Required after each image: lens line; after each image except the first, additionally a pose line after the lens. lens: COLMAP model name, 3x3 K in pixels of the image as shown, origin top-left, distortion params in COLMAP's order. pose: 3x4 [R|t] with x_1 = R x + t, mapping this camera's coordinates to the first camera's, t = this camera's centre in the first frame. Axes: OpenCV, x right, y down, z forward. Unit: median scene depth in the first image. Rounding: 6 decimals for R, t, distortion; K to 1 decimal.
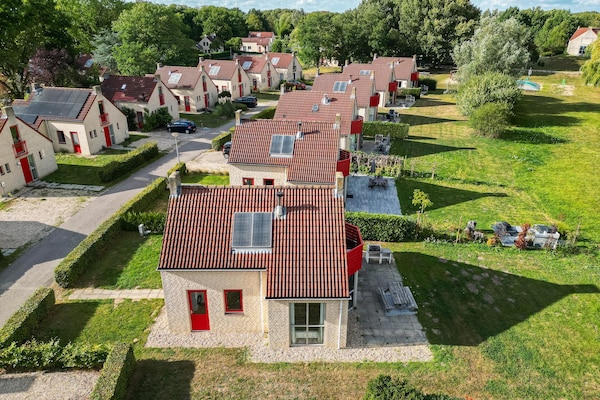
lens RADIAL K [[429.9, 0, 307.8], [0, 429.9, 186.7], [0, 0, 1]] dist [0.086878, -0.060978]
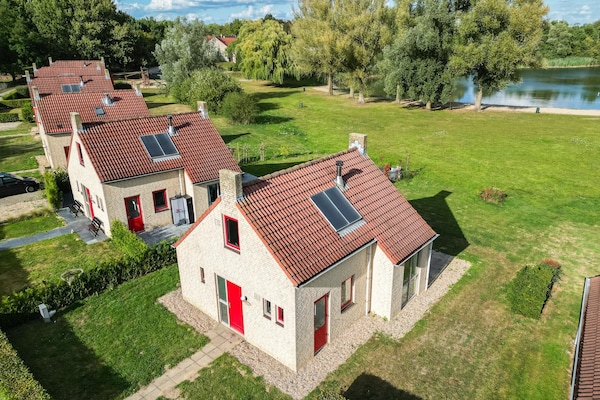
lens RADIAL K [[429.9, 0, 307.8], [0, 429.9, 186.7], [0, 0, 1]] dist [0.086878, -0.060978]
pose [[0.650312, -0.247309, 0.718284, -0.382251], [0.270918, 0.958855, 0.084858, -0.014785], [-0.709717, 0.139412, 0.690555, 0.213176]]
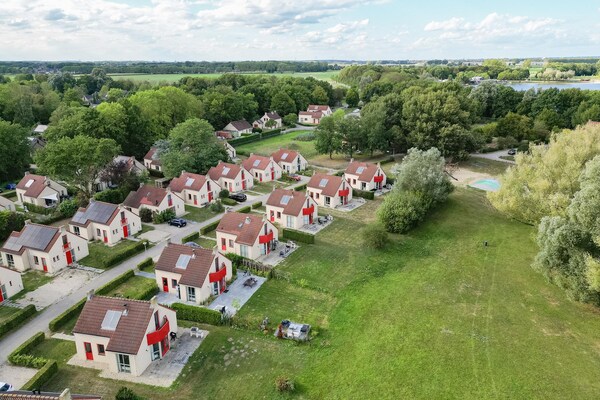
lens RADIAL K [[412.9, 0, 297.4], [0, 412.9, 199.1], [0, 0, 1]] dist [0.072721, -0.056550]
pose [[0.972830, 0.060757, -0.223408, 0.553573], [-0.075140, 0.995574, -0.056443, -0.207464], [0.218990, 0.071697, 0.973090, -0.433973]]
